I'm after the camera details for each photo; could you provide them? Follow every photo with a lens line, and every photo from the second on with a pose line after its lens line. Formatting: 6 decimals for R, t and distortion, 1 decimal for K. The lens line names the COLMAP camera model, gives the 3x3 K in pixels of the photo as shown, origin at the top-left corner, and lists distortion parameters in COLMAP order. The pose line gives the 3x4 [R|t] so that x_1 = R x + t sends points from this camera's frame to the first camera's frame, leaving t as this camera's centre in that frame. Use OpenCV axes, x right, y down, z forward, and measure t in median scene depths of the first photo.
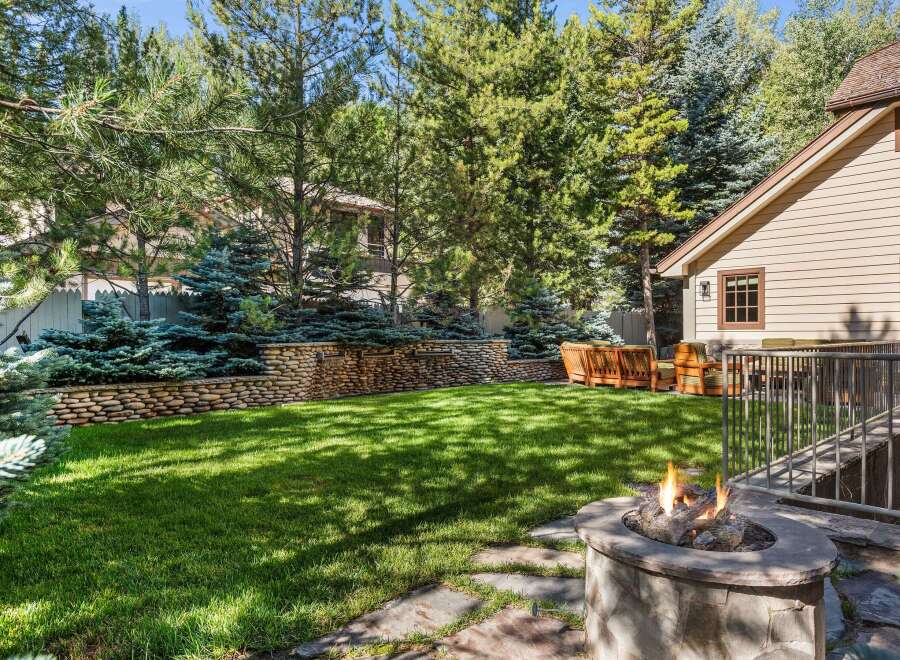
lens RADIAL K [[601.4, 0, 450.2], [0, 601.4, 330.9], [0, 0, 1]] dist [0.003013, 0.001853]
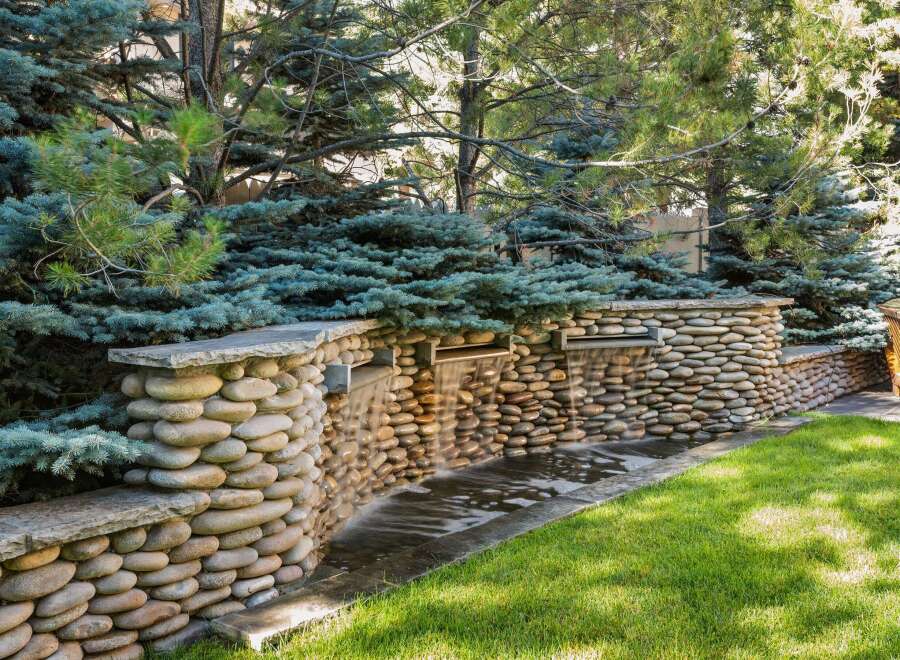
lens RADIAL K [[944.2, 0, 451.1], [0, 944.2, 330.7], [0, 0, 1]] dist [0.019042, 0.000000]
pose [[0.992208, -0.009865, 0.124201, -0.236239], [0.000745, 0.997312, 0.073268, -0.010213], [-0.124590, -0.072605, 0.989548, 0.630365]]
